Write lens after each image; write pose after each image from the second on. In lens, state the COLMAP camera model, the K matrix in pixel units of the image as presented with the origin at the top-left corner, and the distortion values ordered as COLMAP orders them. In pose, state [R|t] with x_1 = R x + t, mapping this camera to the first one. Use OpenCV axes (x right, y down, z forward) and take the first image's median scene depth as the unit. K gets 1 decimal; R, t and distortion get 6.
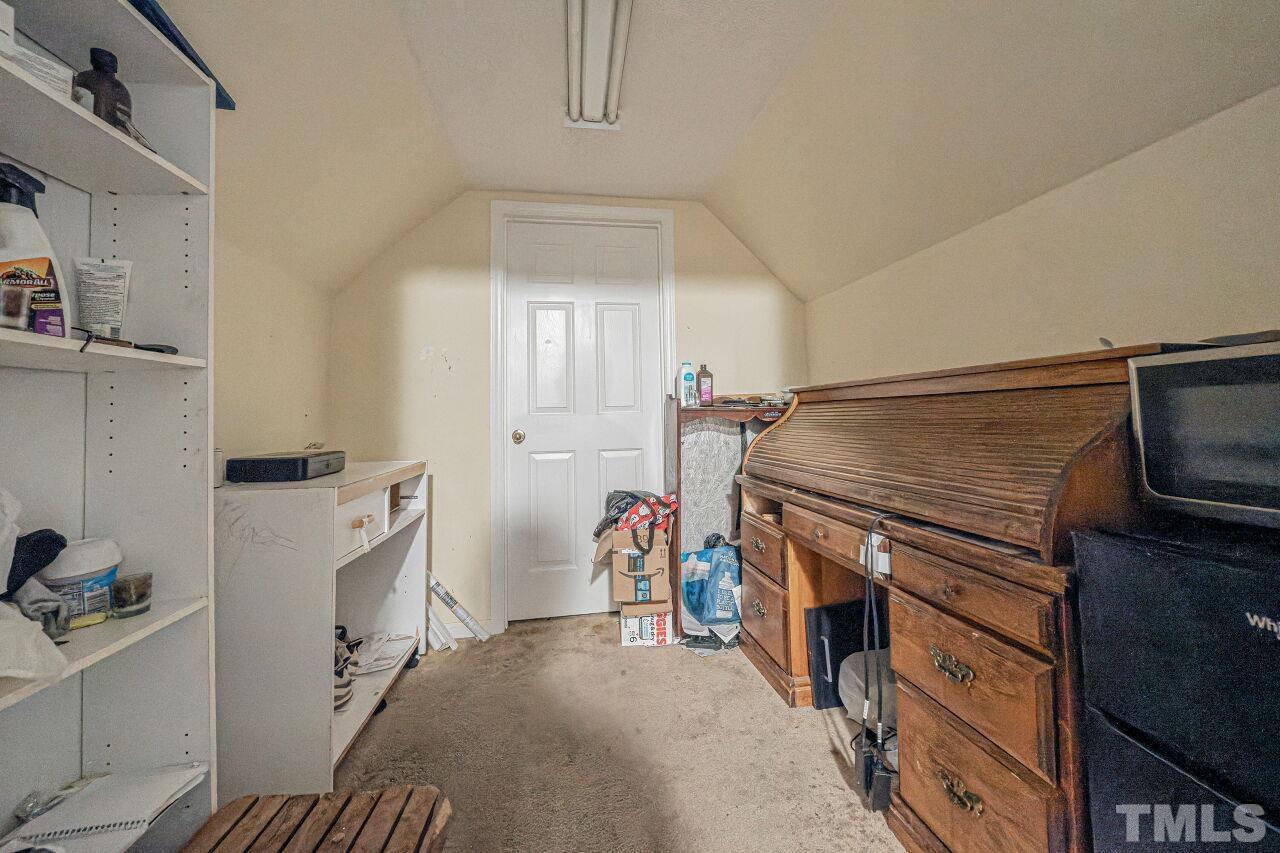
lens RADIAL K [[449.4, 0, 637.4], [0, 449.4, 421.7], [0, 0, 1]] dist [-0.008782, 0.000042]
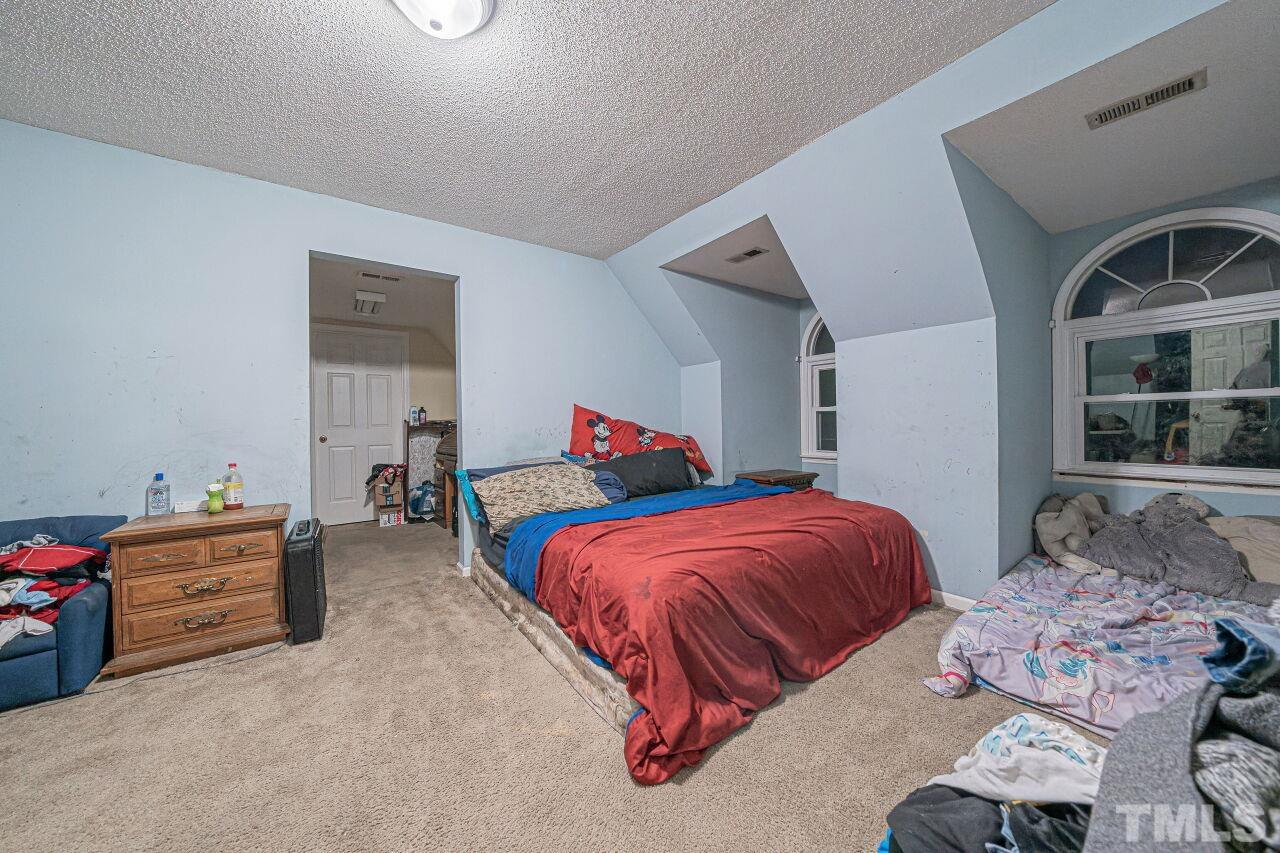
lens RADIAL K [[449.4, 0, 641.3], [0, 449.4, 427.9], [0, 0, 1]] dist [-0.008782, 0.000042]
pose [[0.885150, 0.004086, 0.465287, 0.080696], [-0.001464, 0.999981, -0.005997, -0.009323], [-0.465303, 0.004628, 0.885140, -1.652633]]
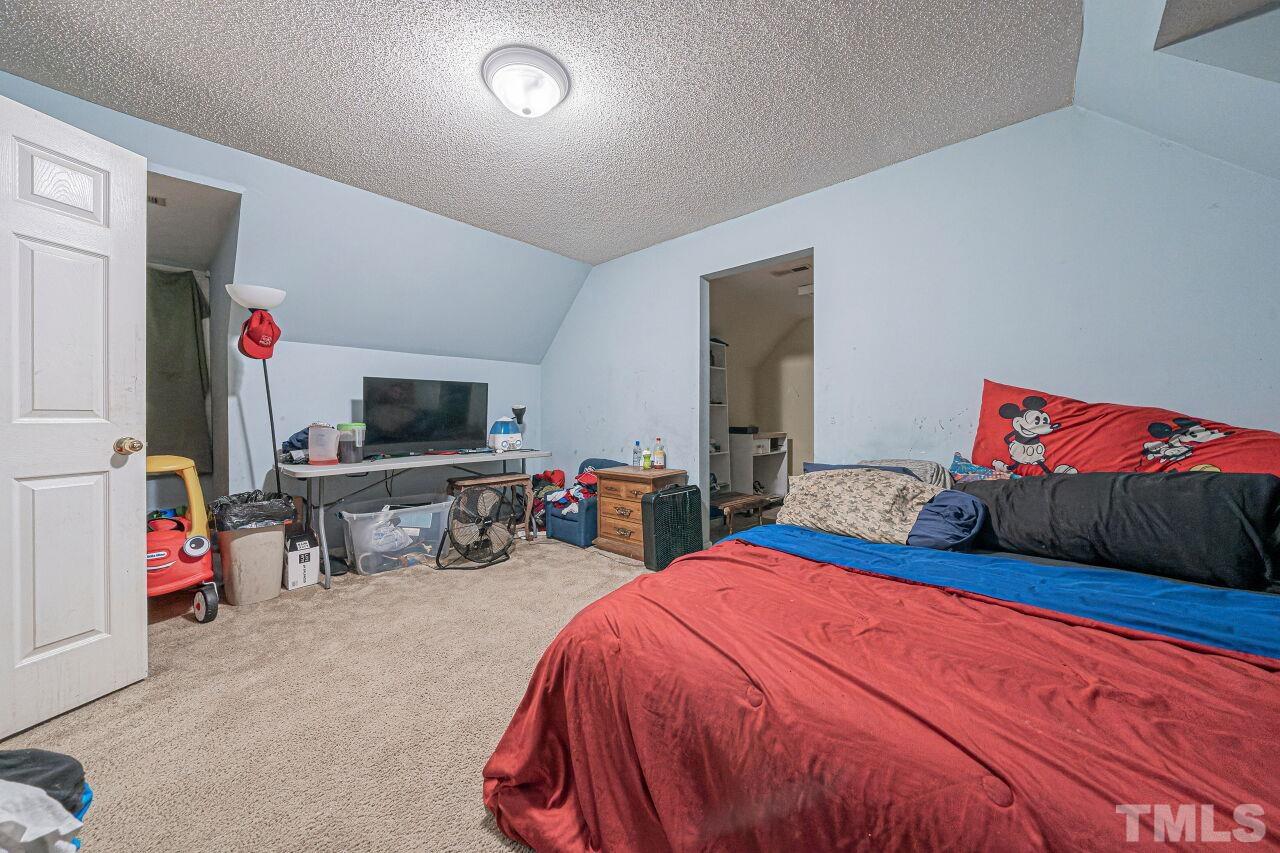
lens RADIAL K [[449.4, 0, 635.8], [0, 449.4, 426.0], [0, 0, 1]] dist [-0.008782, 0.000042]
pose [[0.620739, 0.033502, -0.783301, 1.011107], [-0.009414, 0.999333, 0.035282, -0.031847], [0.783961, -0.014527, 0.620640, -1.284356]]
